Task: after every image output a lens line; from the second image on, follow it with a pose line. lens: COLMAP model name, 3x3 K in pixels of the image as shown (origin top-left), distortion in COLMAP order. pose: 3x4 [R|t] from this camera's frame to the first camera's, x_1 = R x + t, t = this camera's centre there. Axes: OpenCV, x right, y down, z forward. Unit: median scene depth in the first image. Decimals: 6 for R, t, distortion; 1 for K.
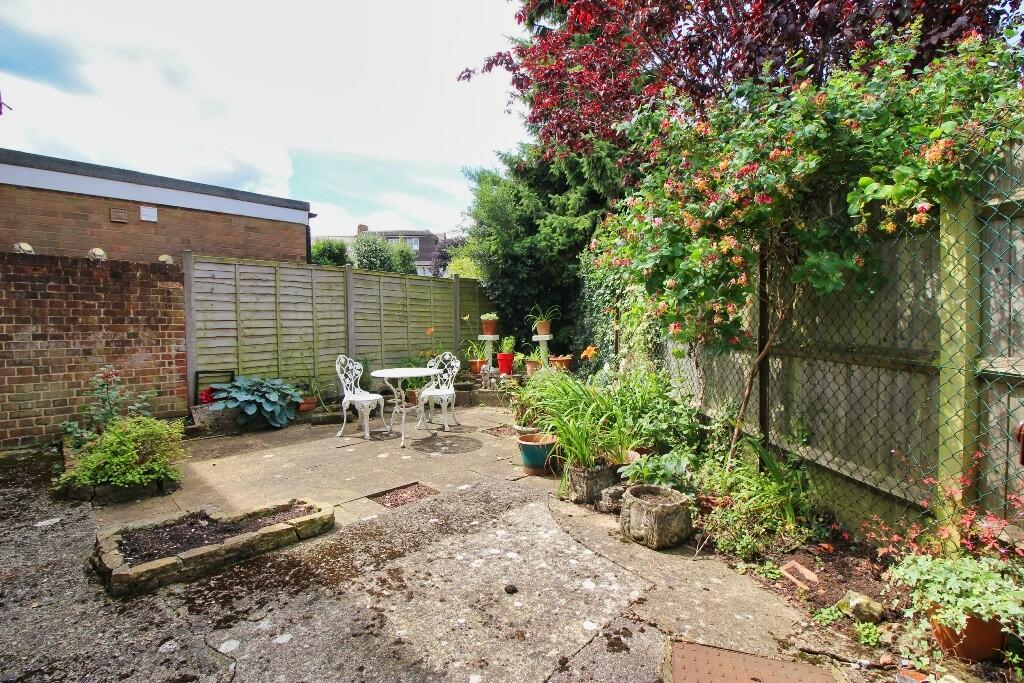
lens RADIAL K [[476.8, 0, 512.0], [0, 476.8, 341.5], [0, 0, 1]] dist [-0.011322, 0.000008]
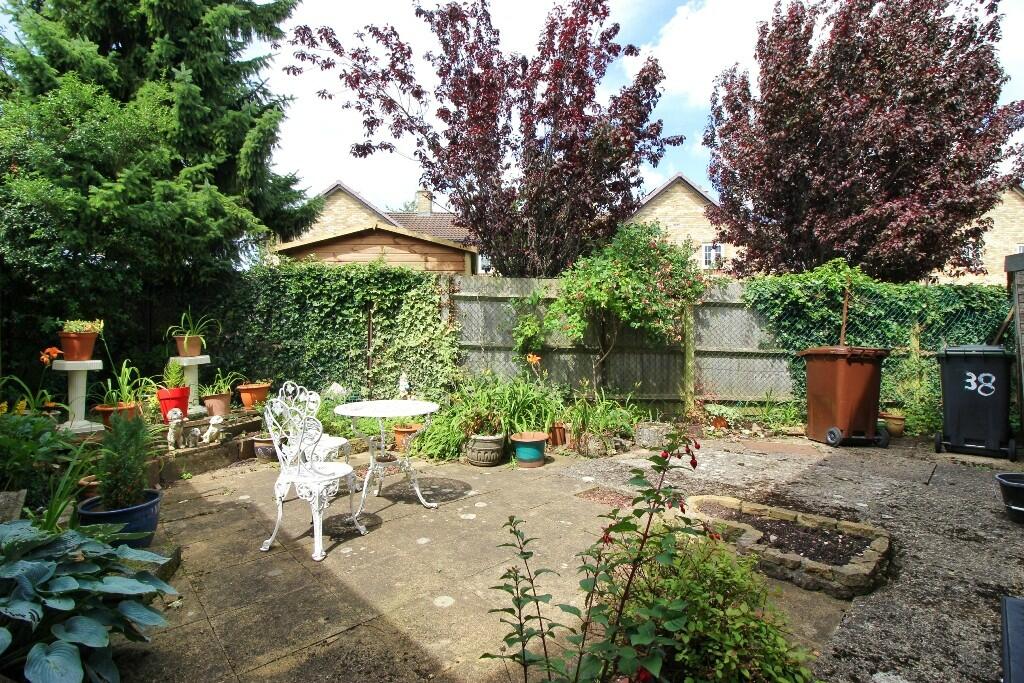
lens RADIAL K [[476.8, 0, 512.0], [0, 476.8, 341.5], [0, 0, 1]] dist [-0.011322, 0.000008]
pose [[0.039634, 0.004191, 0.999205, -1.716522], [0.047821, 0.998837, -0.006086, -0.028660], [-0.998069, 0.048024, 0.039387, 1.553757]]
